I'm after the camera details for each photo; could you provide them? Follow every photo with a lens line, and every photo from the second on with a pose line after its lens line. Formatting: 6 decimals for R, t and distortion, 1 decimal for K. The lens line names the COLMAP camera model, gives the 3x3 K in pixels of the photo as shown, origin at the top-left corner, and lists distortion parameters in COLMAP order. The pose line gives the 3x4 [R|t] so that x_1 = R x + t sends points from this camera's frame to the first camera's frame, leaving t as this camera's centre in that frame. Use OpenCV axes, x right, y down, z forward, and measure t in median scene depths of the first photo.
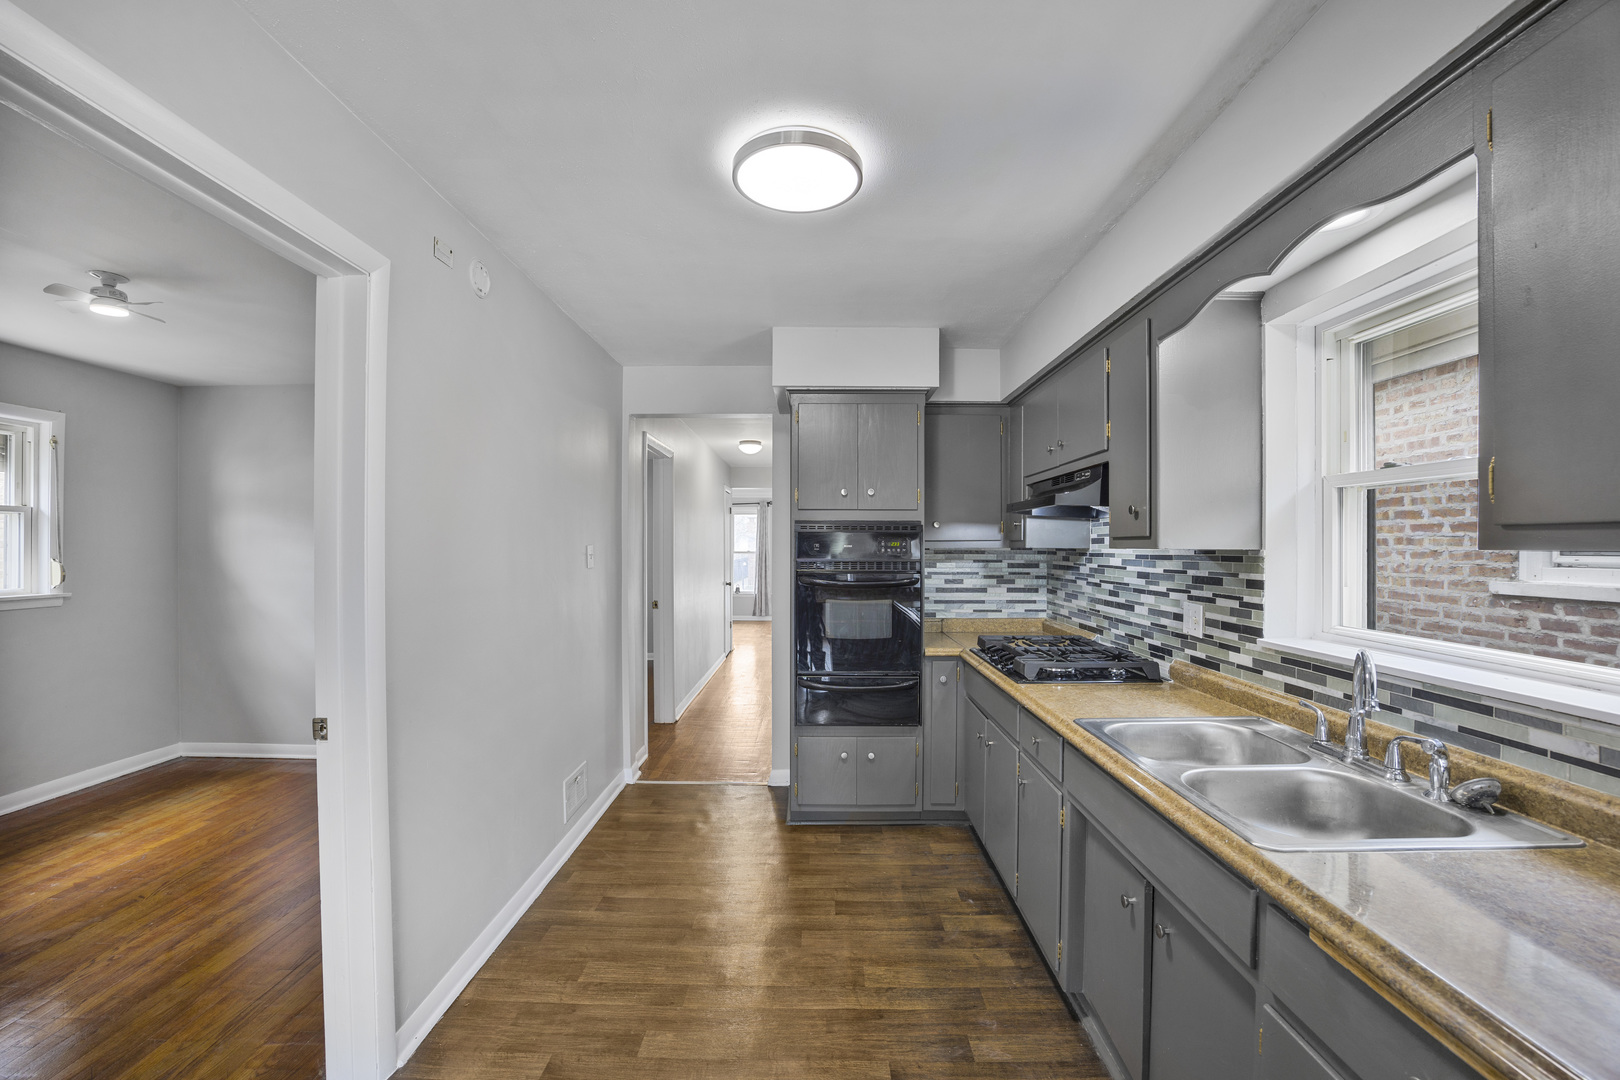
lens RADIAL K [[665.2, 0, 810.2], [0, 665.2, 548.7], [0, 0, 1]] dist [-0.034121, 0.008890]
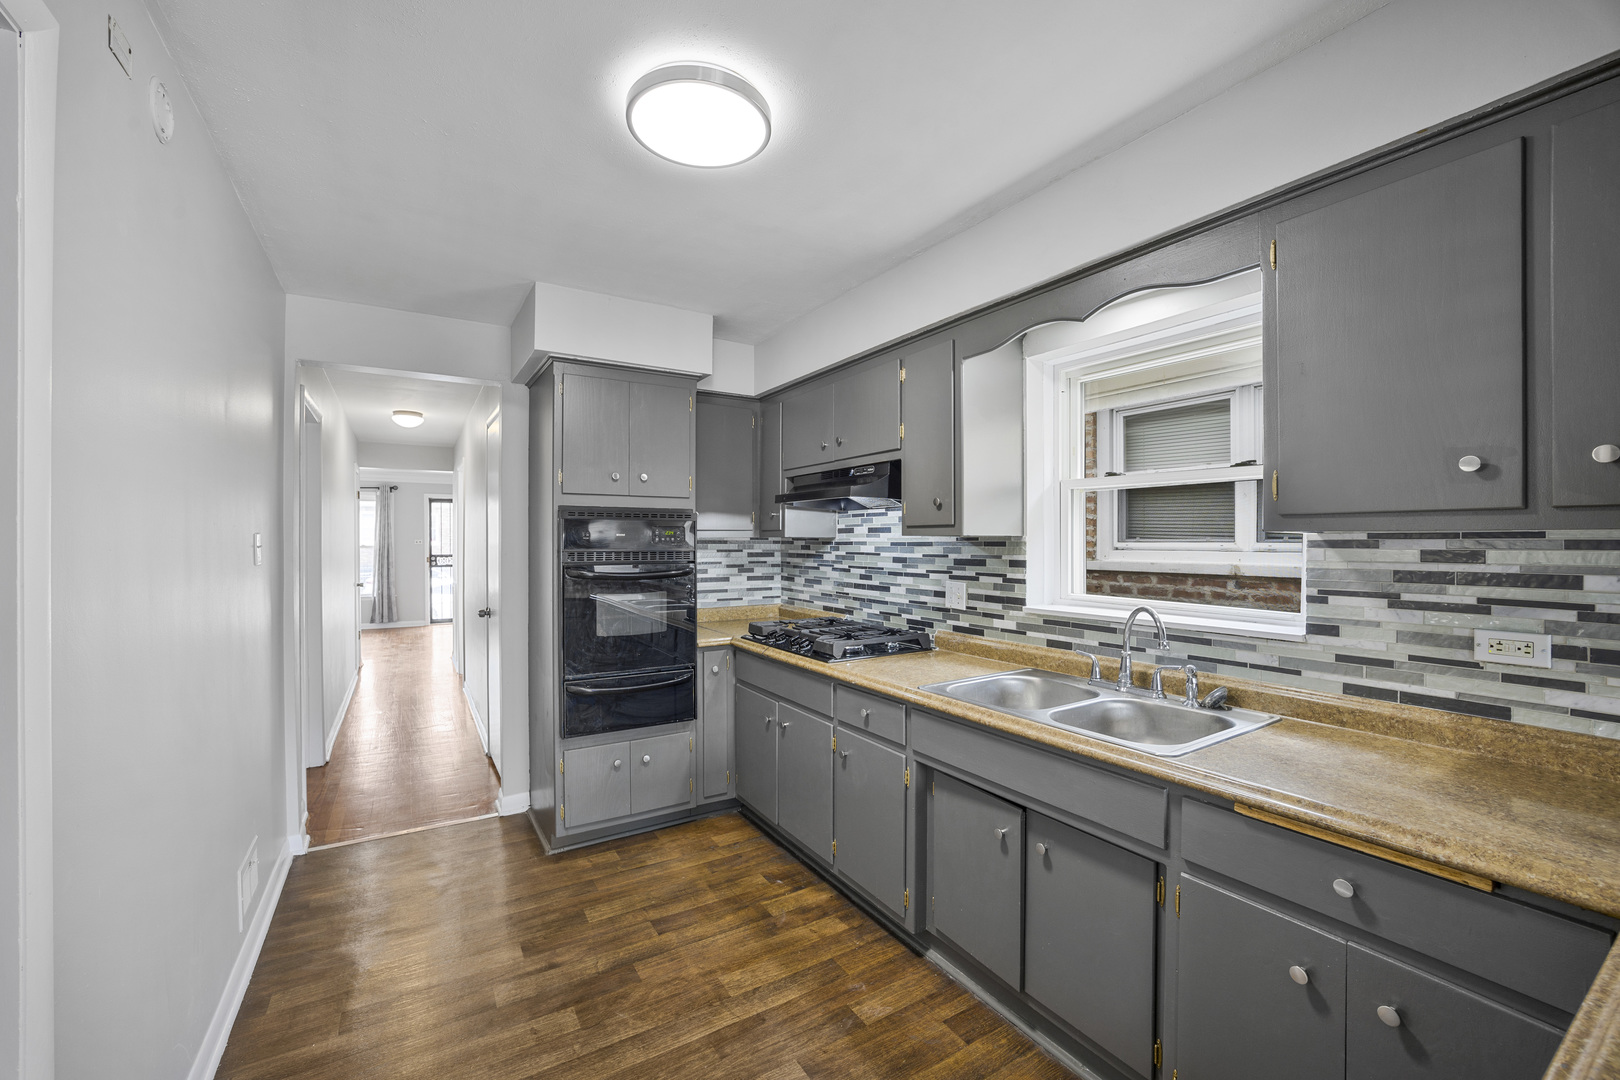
lens RADIAL K [[657.1, 0, 808.7], [0, 657.1, 539.3], [0, 0, 1]] dist [-0.043246, 0.010658]
pose [[0.842609, 0.000586, 0.538525, -0.250754], [0.002886, 0.999980, -0.005604, 0.010281], [-0.538518, 0.006276, 0.842591, 0.118883]]
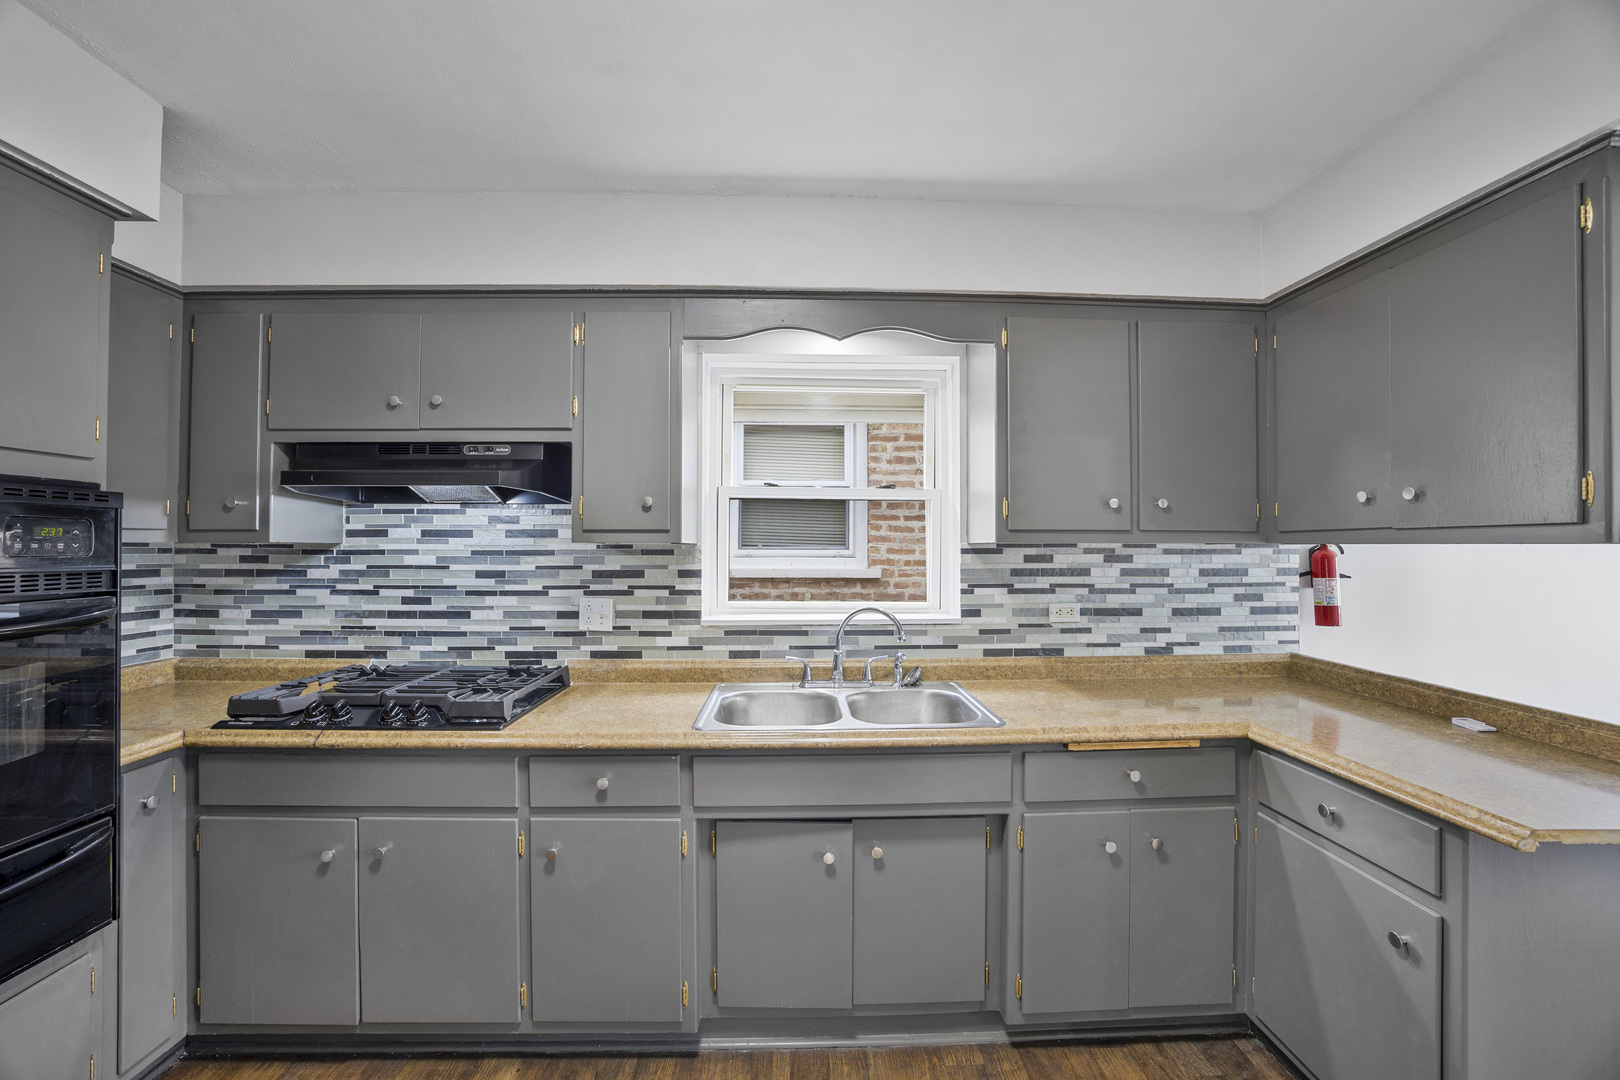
lens RADIAL K [[657.1, 0, 815.8], [0, 657.1, 535.0], [0, 0, 1]] dist [-0.043246, 0.010658]
pose [[-0.047885, 0.012967, 0.998769, -0.366909], [0.003710, 0.999911, -0.012804, 0.001574], [-0.998846, 0.003092, -0.047929, 0.624373]]
